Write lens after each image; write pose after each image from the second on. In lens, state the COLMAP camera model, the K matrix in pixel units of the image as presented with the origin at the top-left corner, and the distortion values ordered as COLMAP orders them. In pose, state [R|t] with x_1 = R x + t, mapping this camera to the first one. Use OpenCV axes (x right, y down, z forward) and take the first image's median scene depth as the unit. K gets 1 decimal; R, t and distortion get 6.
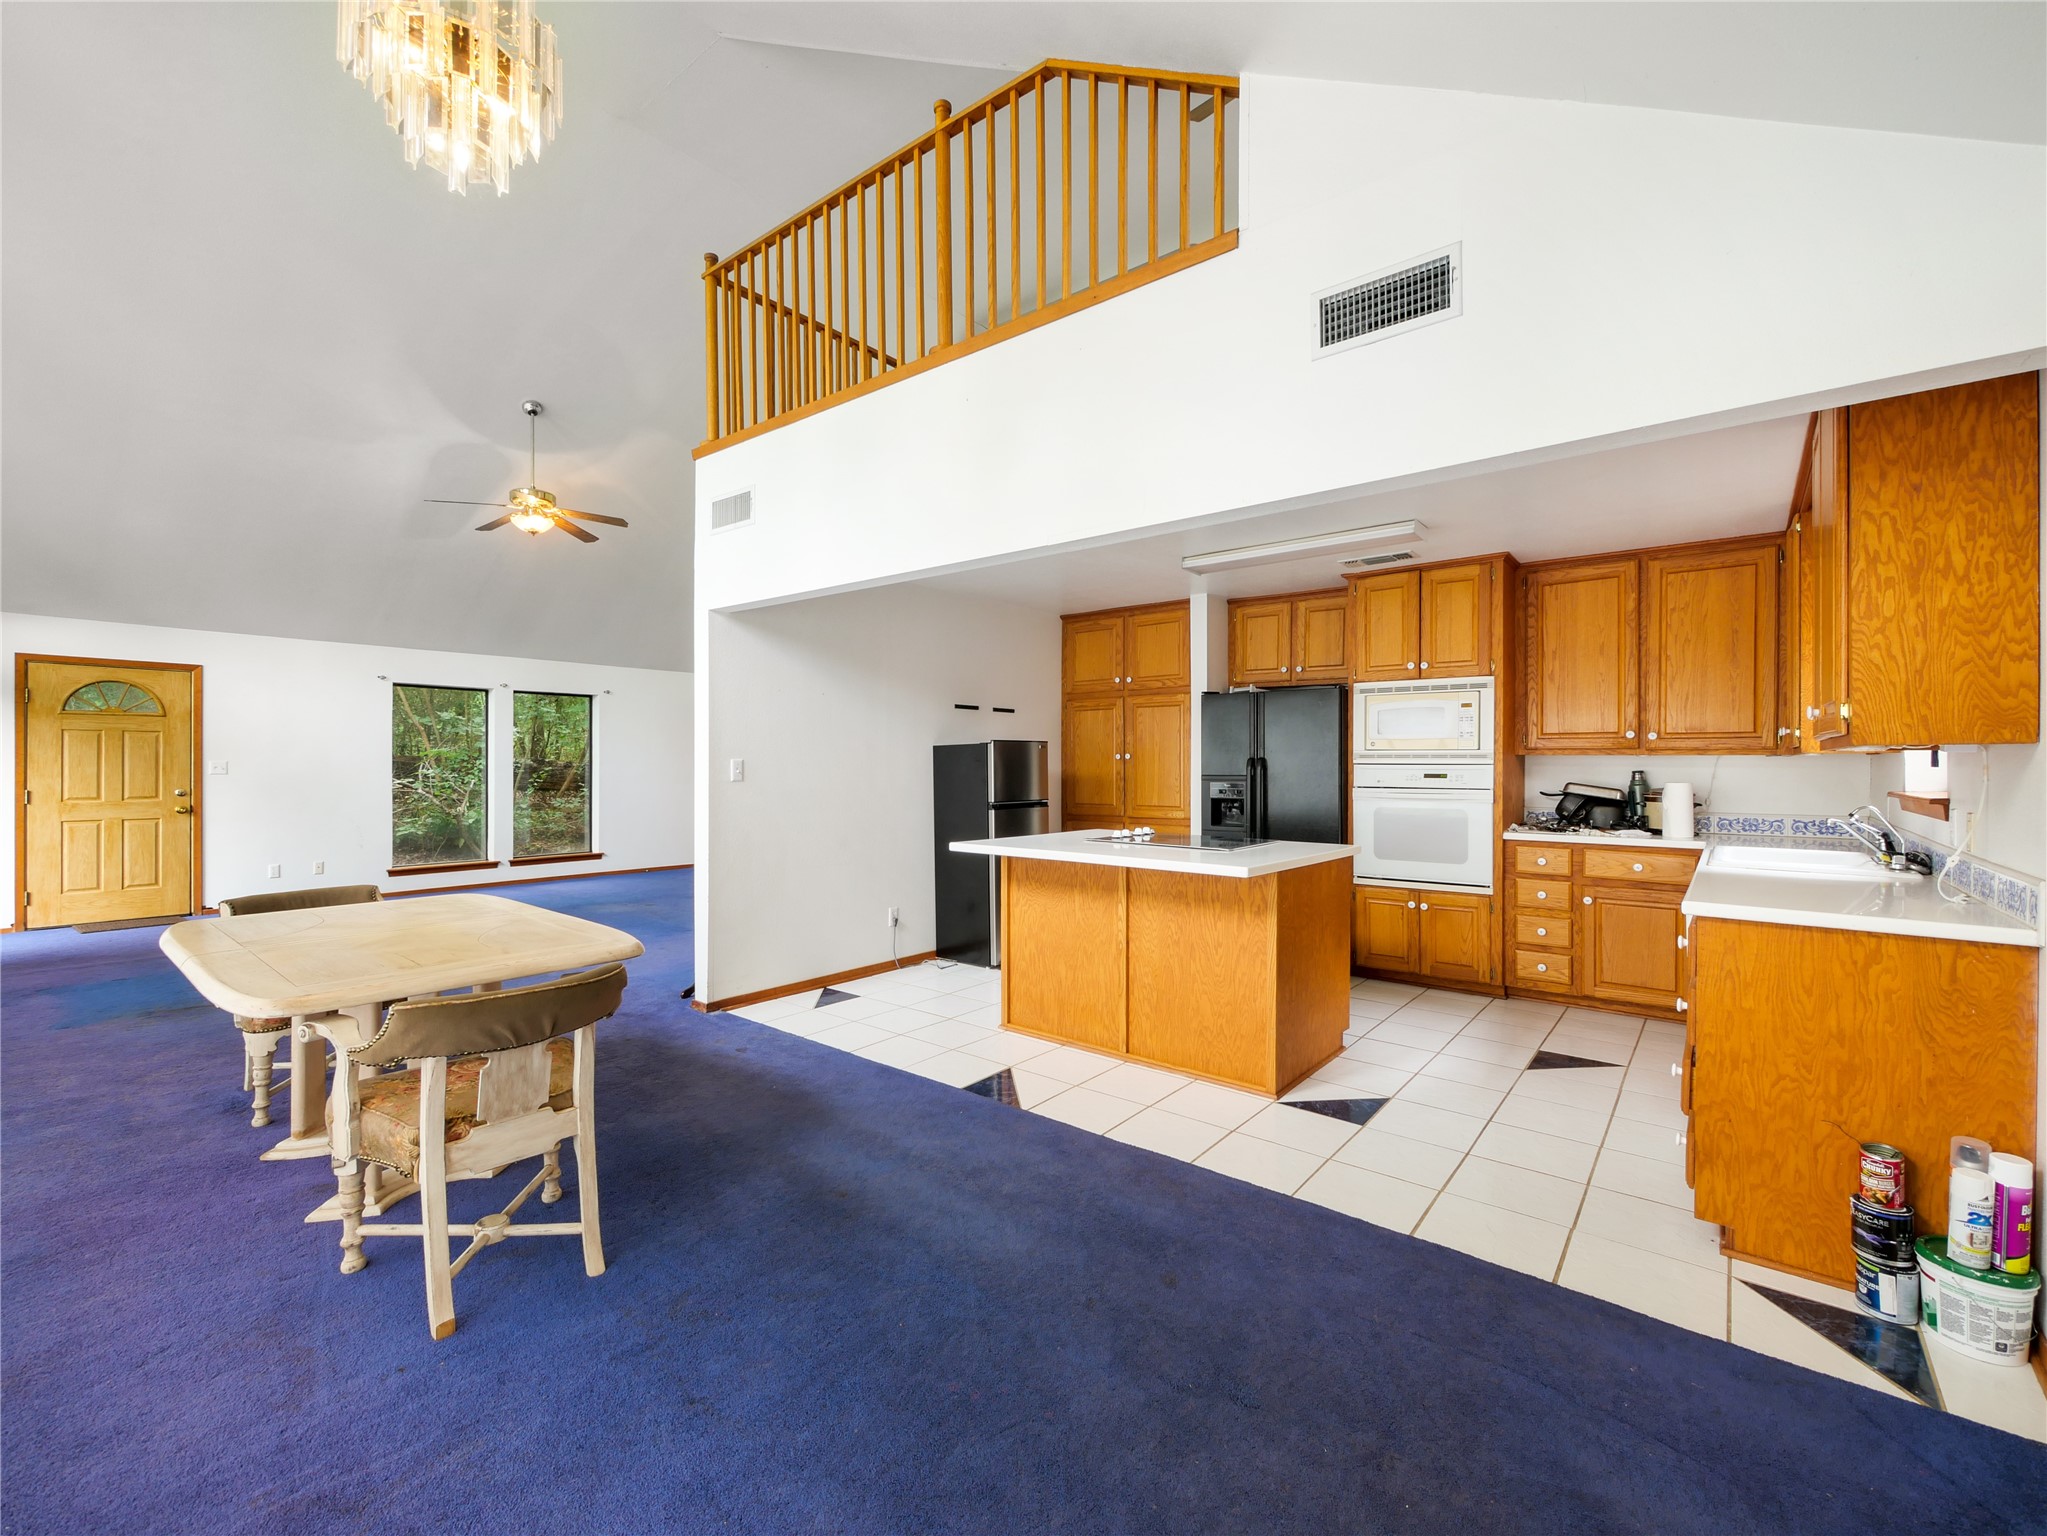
lens RADIAL K [[860.0, 0, 1027.8], [0, 860.0, 764.4], [0, 0, 1]] dist [-0.003266, -0.000552]
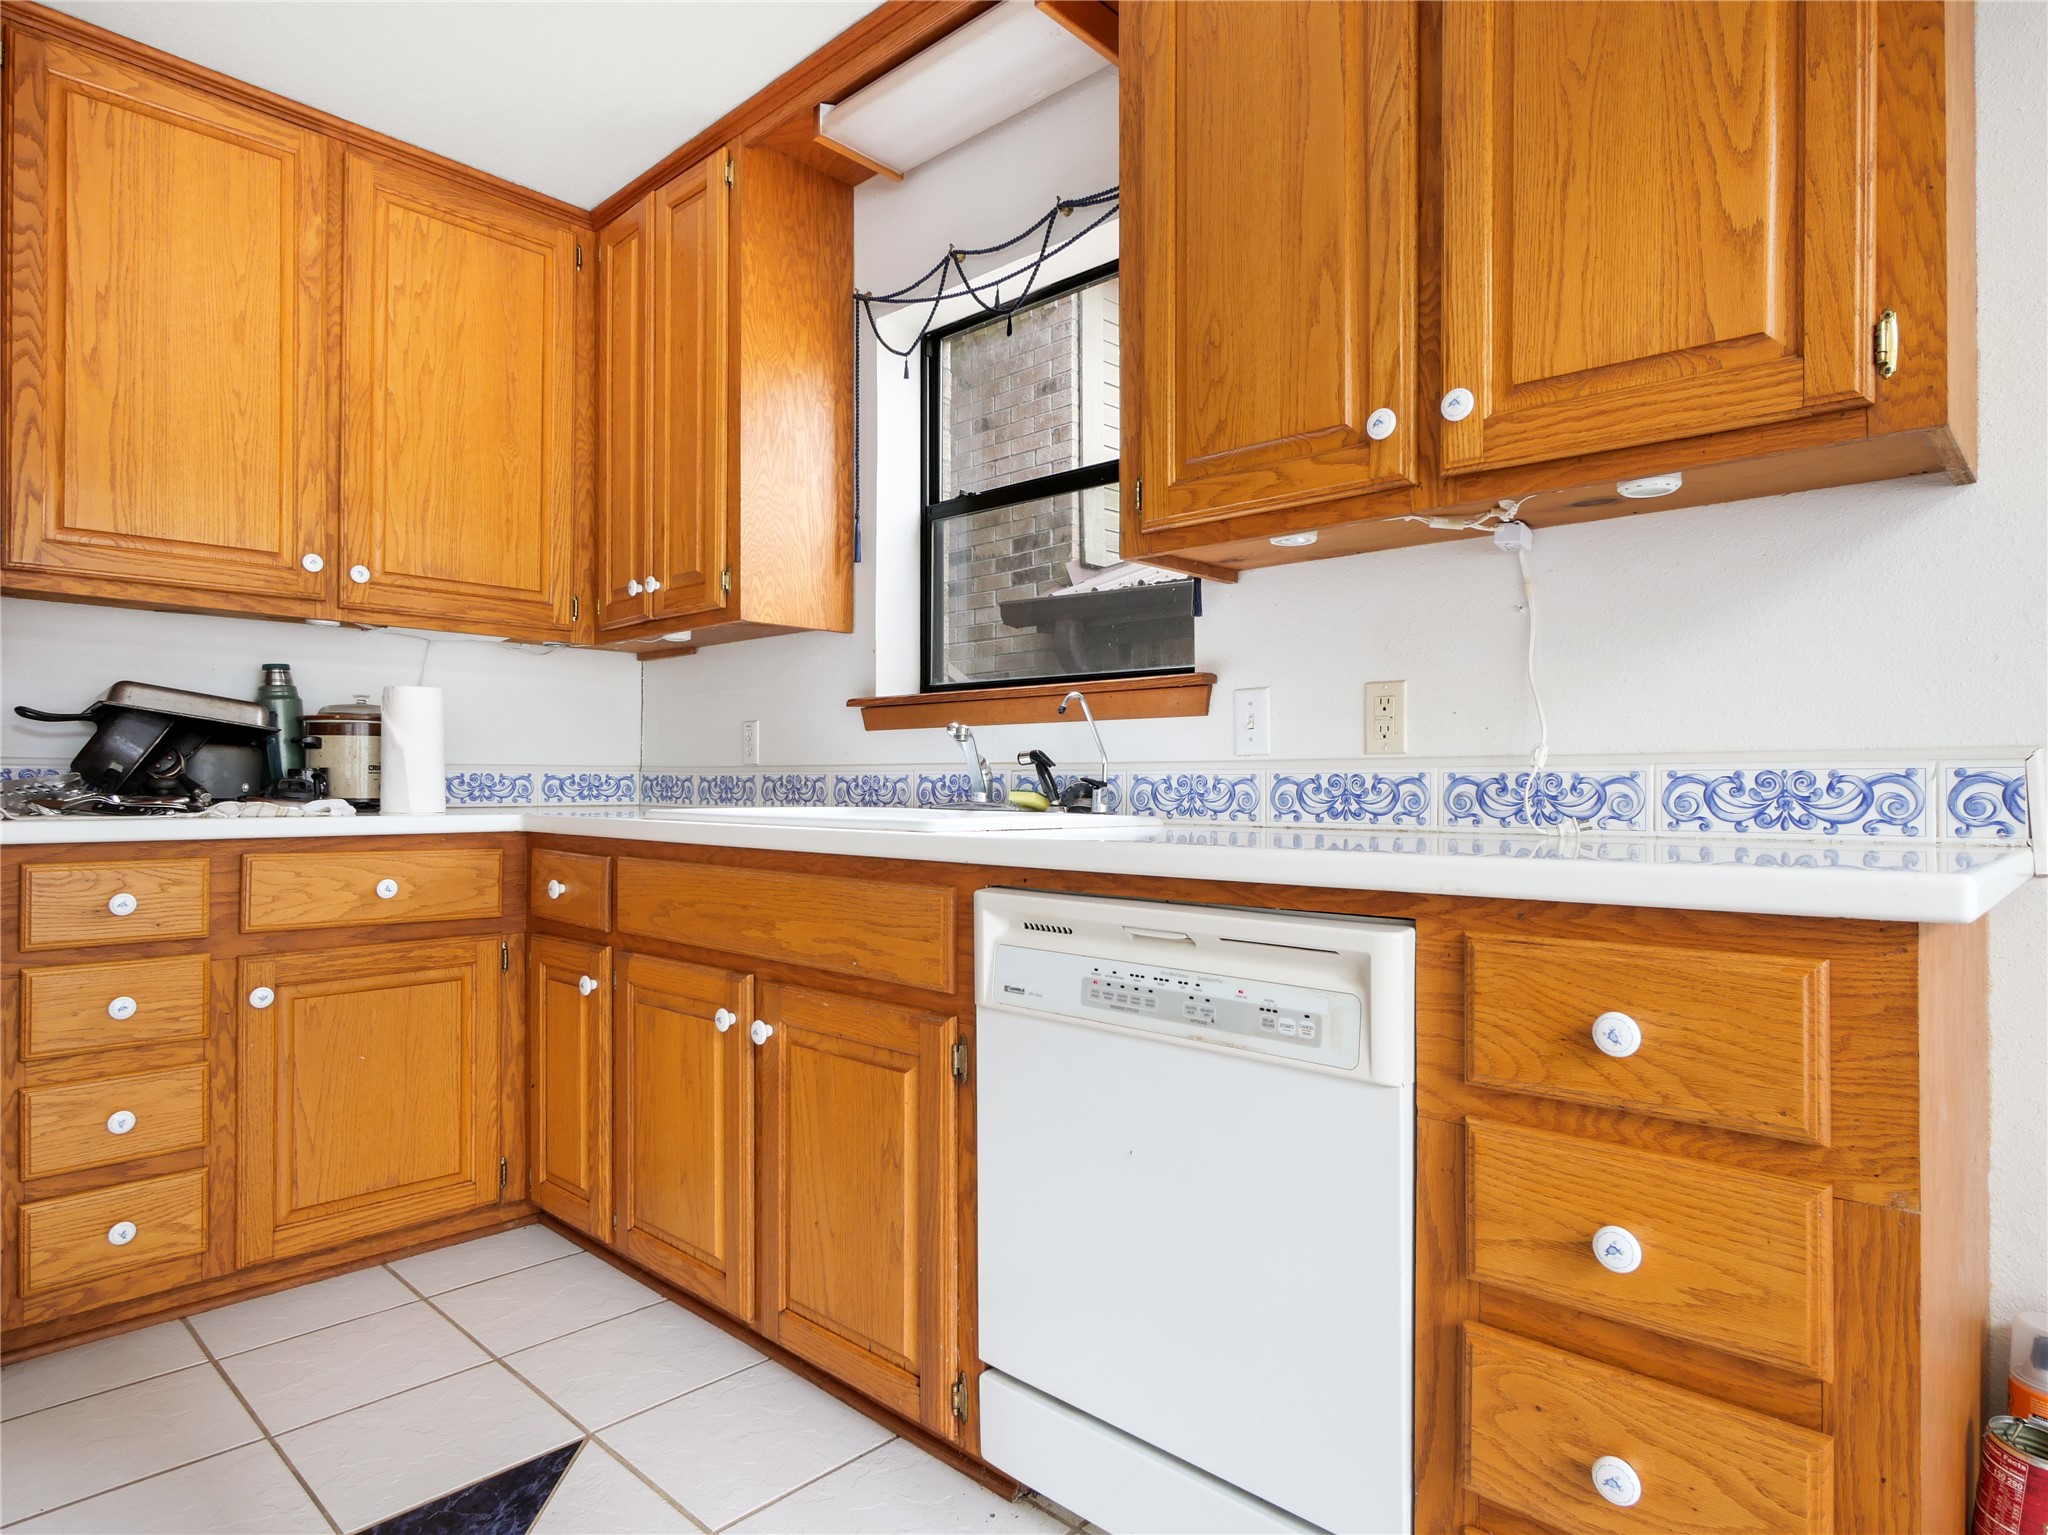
lens RADIAL K [[1165.4, 0, 1032.2], [0, 1165.4, 776.3], [0, 0, 1]] dist [-0.007849, 0.003034]
pose [[0.070970, 0.004135, 0.997470, 0.165731], [-0.001364, 0.999991, -0.004048, 0.058767], [-0.997478, -0.001073, 0.070975, 0.557209]]
